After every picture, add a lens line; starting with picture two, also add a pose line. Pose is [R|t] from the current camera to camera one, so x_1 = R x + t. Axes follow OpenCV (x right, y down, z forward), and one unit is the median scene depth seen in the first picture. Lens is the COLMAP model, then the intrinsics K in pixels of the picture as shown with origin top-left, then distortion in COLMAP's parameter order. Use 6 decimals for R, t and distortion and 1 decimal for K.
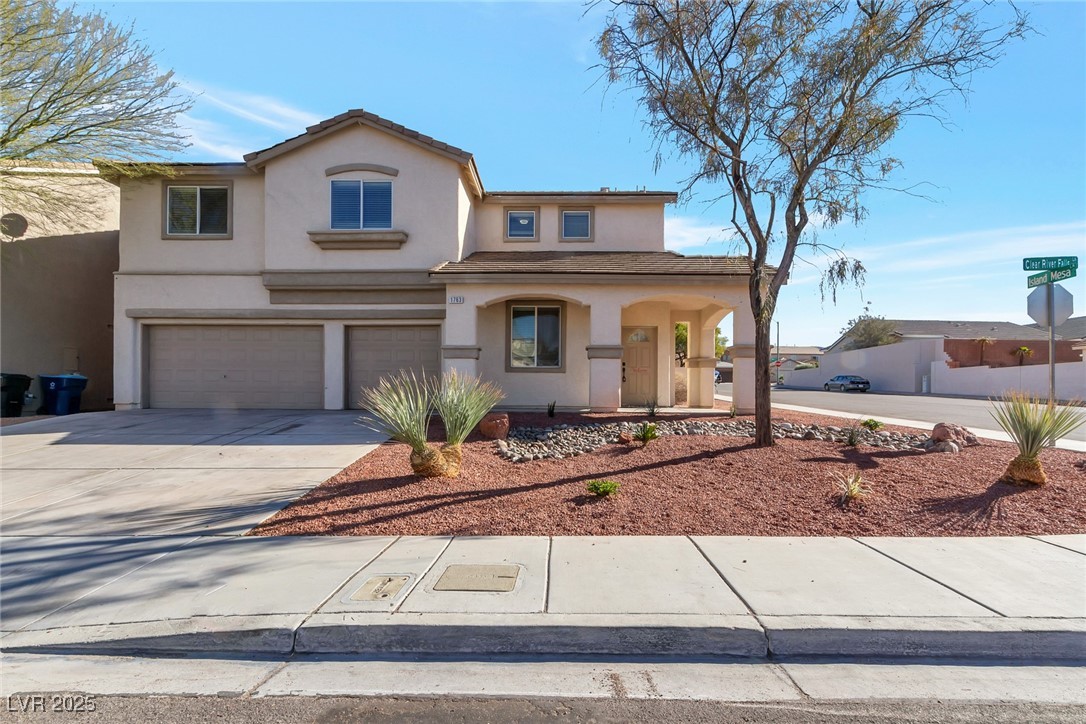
lens RADIAL K [[499.4, 0, 544.8], [0, 499.4, 384.0], [0, 0, 1]] dist [0.001460, 0.000064]
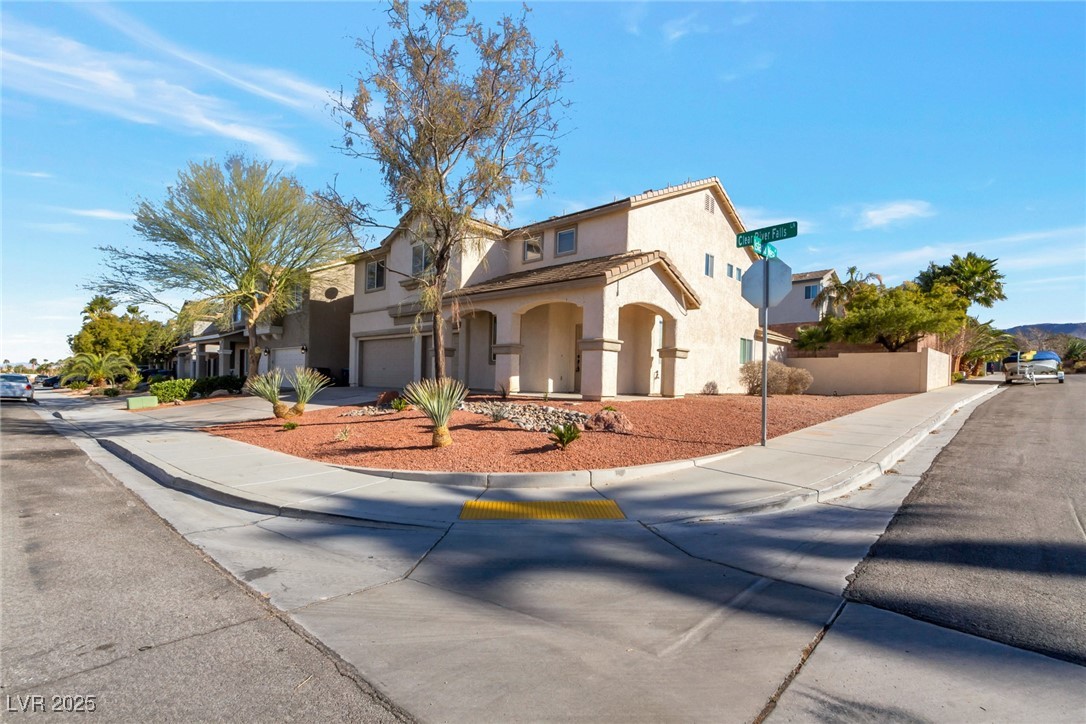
lens RADIAL K [[496.6, 0, 569.0], [0, 496.6, 366.1], [0, 0, 1]] dist [0.000882, 0.000017]
pose [[0.766889, -0.009558, -0.641709, 0.976512], [0.006691, 0.999954, -0.006898, -0.007163], [0.641745, 0.000997, 0.766917, 0.088196]]
